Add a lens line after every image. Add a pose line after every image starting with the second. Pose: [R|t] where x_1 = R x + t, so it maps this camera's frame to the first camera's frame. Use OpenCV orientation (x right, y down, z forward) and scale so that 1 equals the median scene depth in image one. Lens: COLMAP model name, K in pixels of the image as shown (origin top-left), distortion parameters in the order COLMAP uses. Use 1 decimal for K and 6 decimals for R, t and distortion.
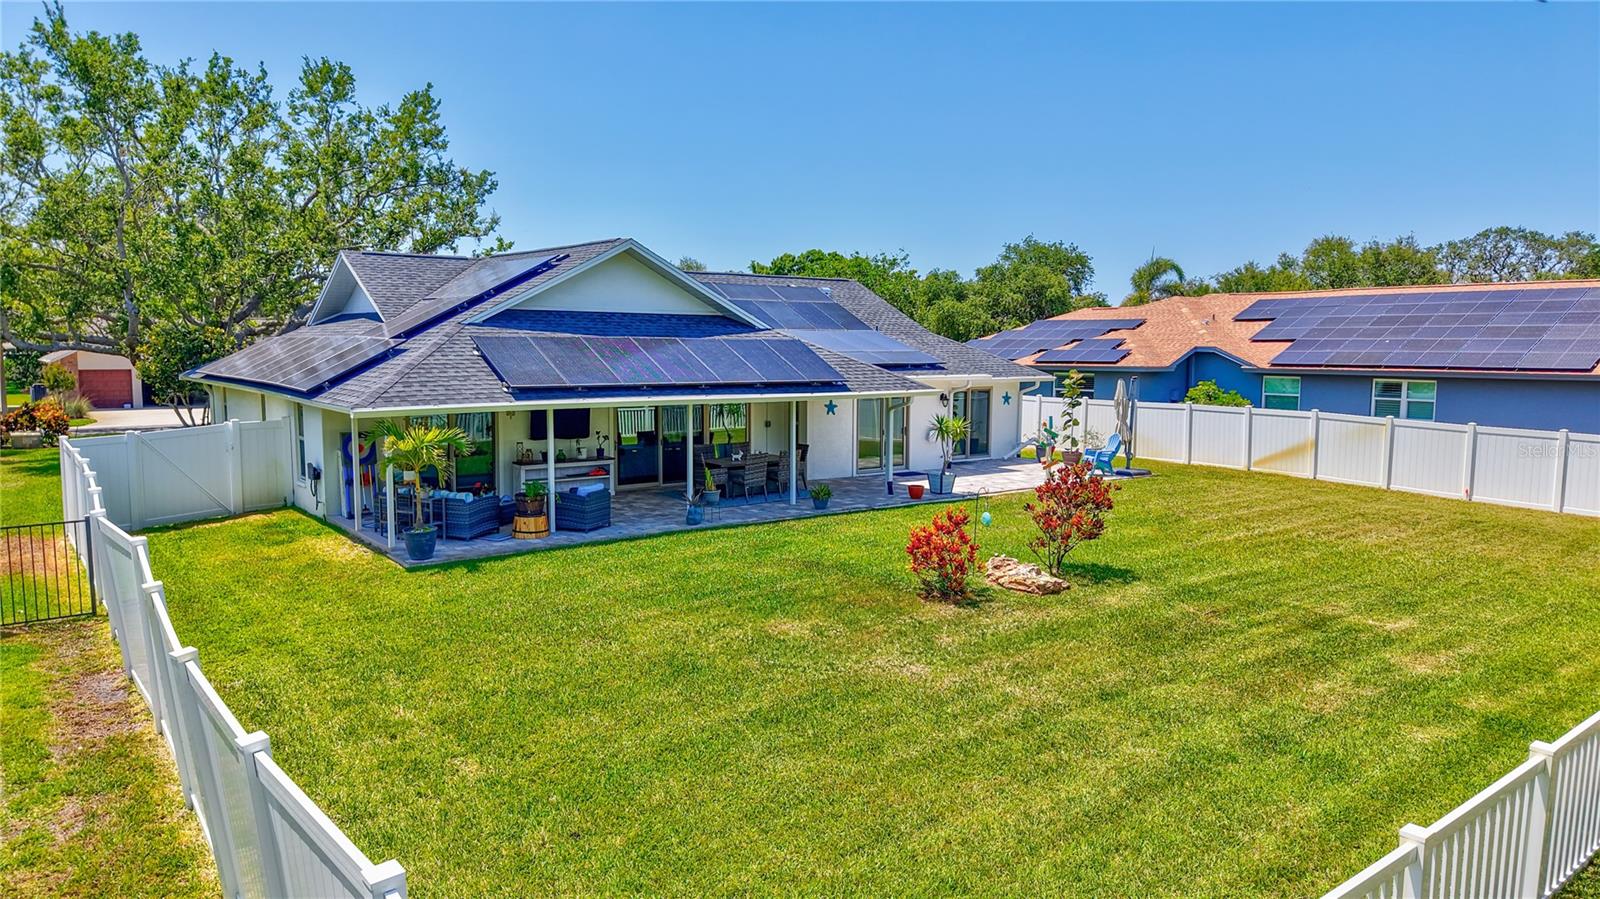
lens RADIAL K [[1075.4, 0, 801.8], [0, 1075.4, 561.5], [0, 0, 1]] dist [0.003065, -0.002683]
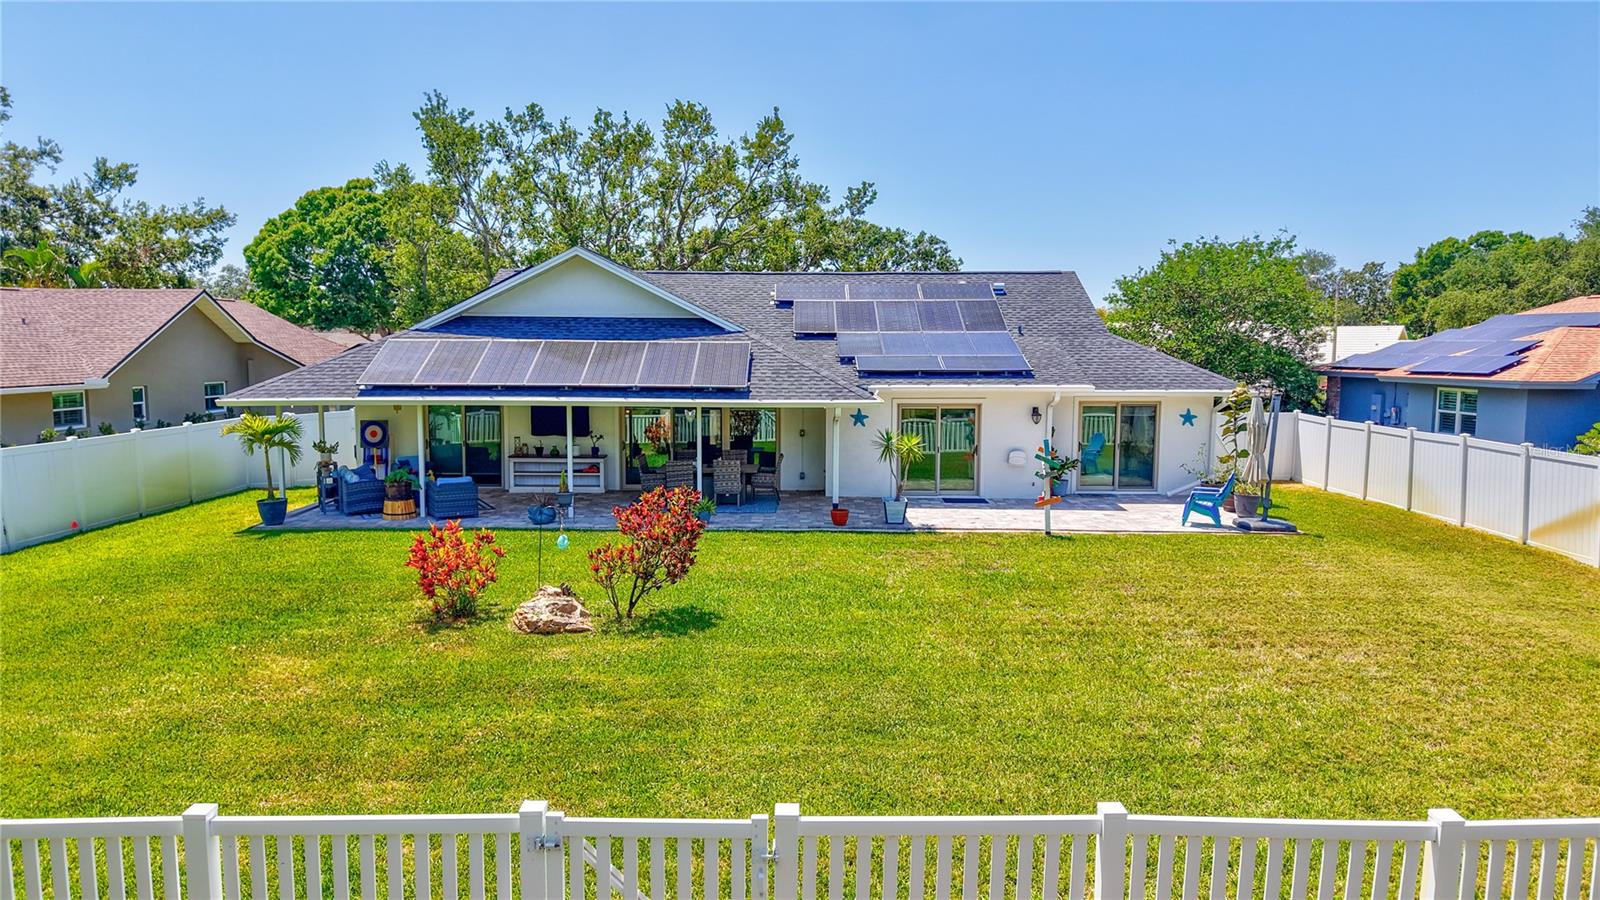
lens RADIAL K [[1075.4, 0, 801.8], [0, 1075.4, 562.0], [0, 0, 1]] dist [0.003065, -0.002683]
pose [[0.778898, 0.121212, -0.615326, 0.598239], [-0.123945, 0.991545, 0.038430, -0.056503], [0.614781, 0.046333, 0.787336, 0.289814]]
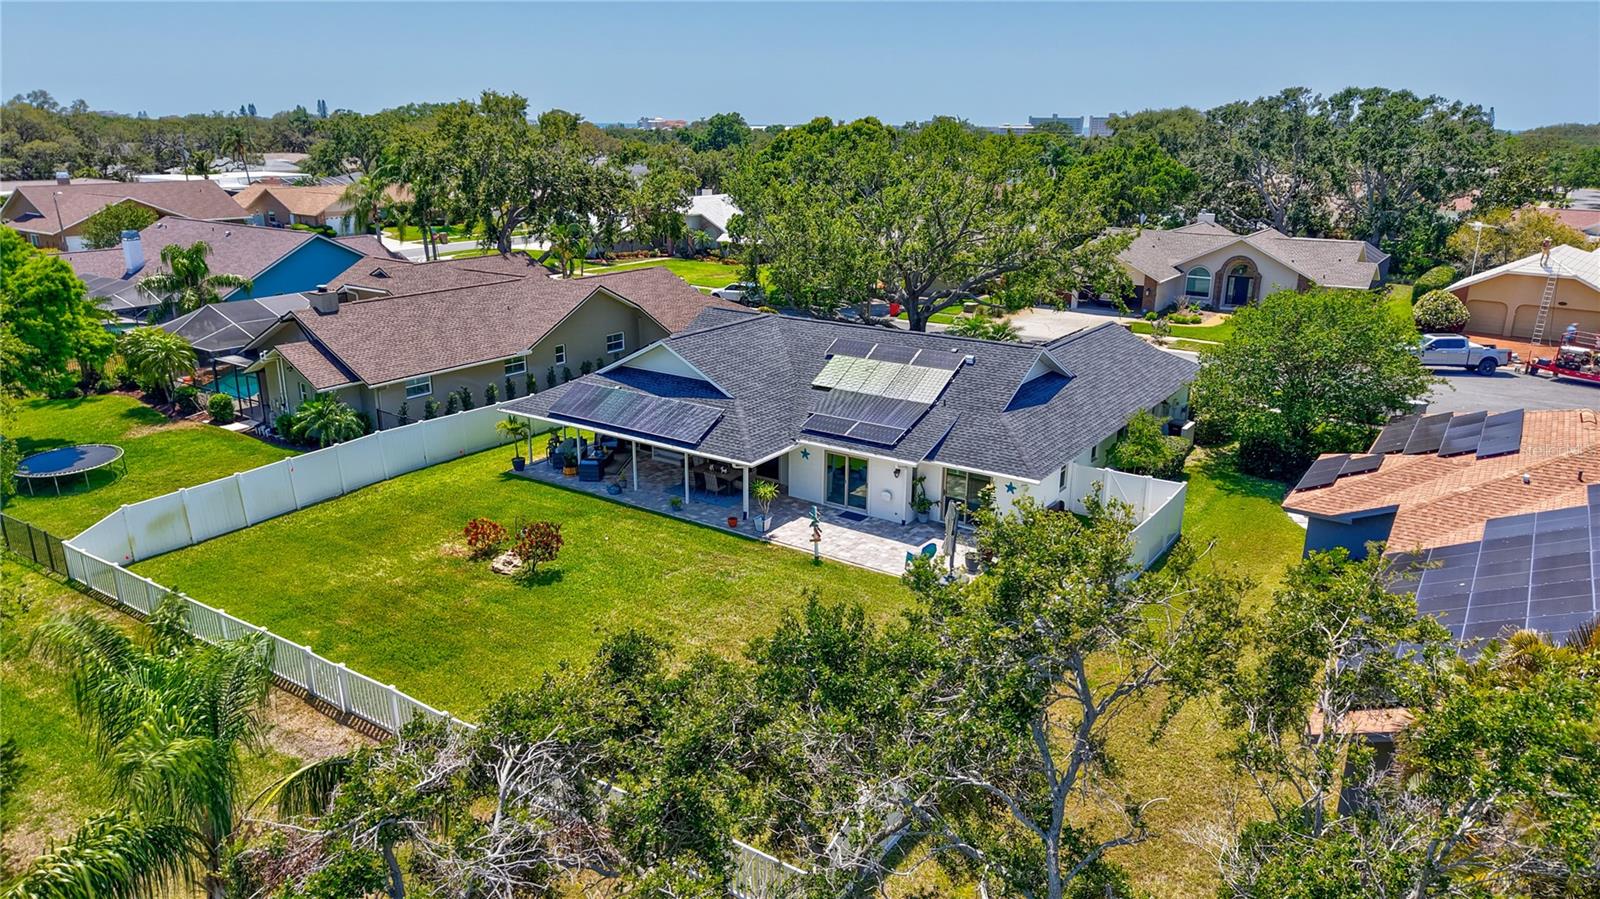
lens RADIAL K [[1075.4, 0, 801.8], [0, 1075.4, 561.5], [0, 0, 1]] dist [0.003065, -0.002683]
pose [[0.286859, 0.364437, -0.885945, 1.482969], [-0.198326, 0.927369, 0.317261, -0.508808], [0.937219, 0.084697, 0.338301, 0.549528]]
